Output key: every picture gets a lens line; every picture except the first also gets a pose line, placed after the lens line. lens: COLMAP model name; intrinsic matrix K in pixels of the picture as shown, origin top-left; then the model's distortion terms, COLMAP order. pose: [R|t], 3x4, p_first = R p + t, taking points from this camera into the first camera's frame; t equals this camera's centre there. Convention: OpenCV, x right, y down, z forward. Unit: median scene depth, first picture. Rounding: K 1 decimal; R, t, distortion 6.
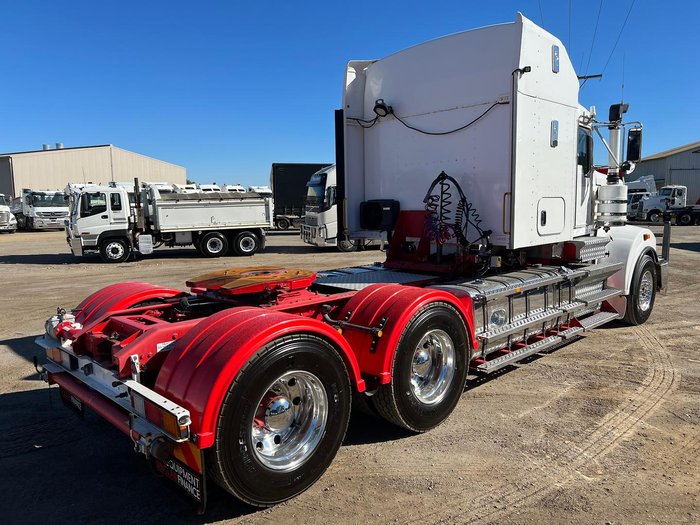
lens RADIAL K [[522.9, 0, 350.0], [0, 522.9, 262.5], [0, 0, 1]] dist [0.022366, -0.004768]
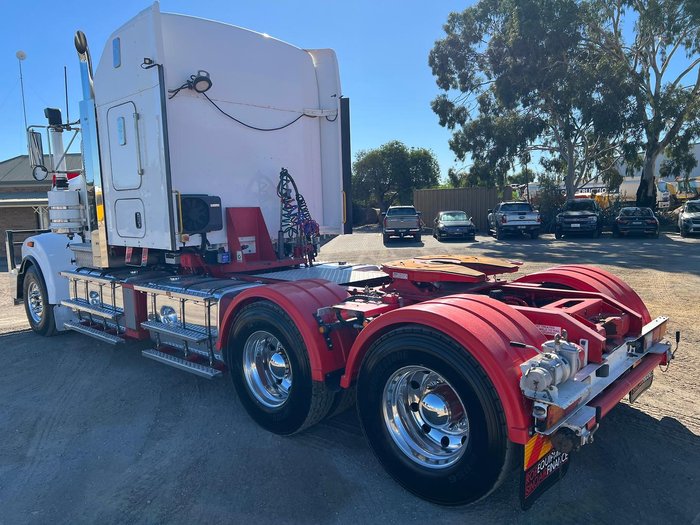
lens RADIAL K [[522.9, 0, 350.0], [0, 522.9, 262.5], [0, 0, 1]] dist [0.022366, -0.004768]
pose [[-0.057508, -0.098430, 0.993481, -0.812451], [0.136725, 0.984975, 0.105502, -0.074664], [-0.988938, 0.141901, -0.043187, 0.870133]]
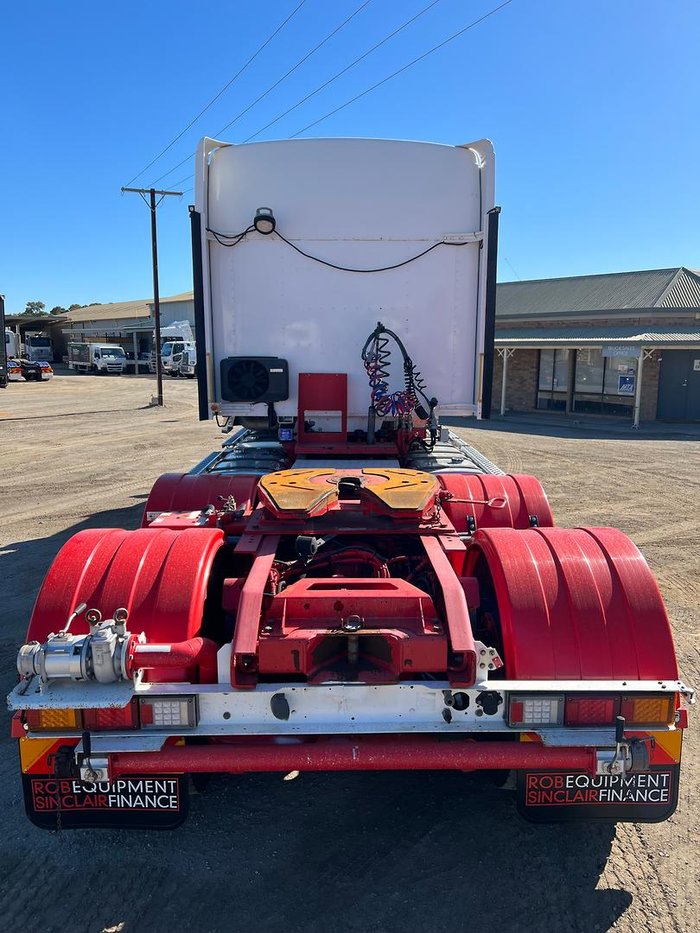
lens RADIAL K [[696.9, 0, 336.7], [0, 696.9, 465.6], [0, 0, 1]] dist [0.022366, -0.004768]
pose [[0.685567, -0.103430, 0.720625, -0.575798], [0.066996, 0.994619, 0.079020, -0.046786], [-0.724921, -0.005895, 0.688807, 0.315346]]
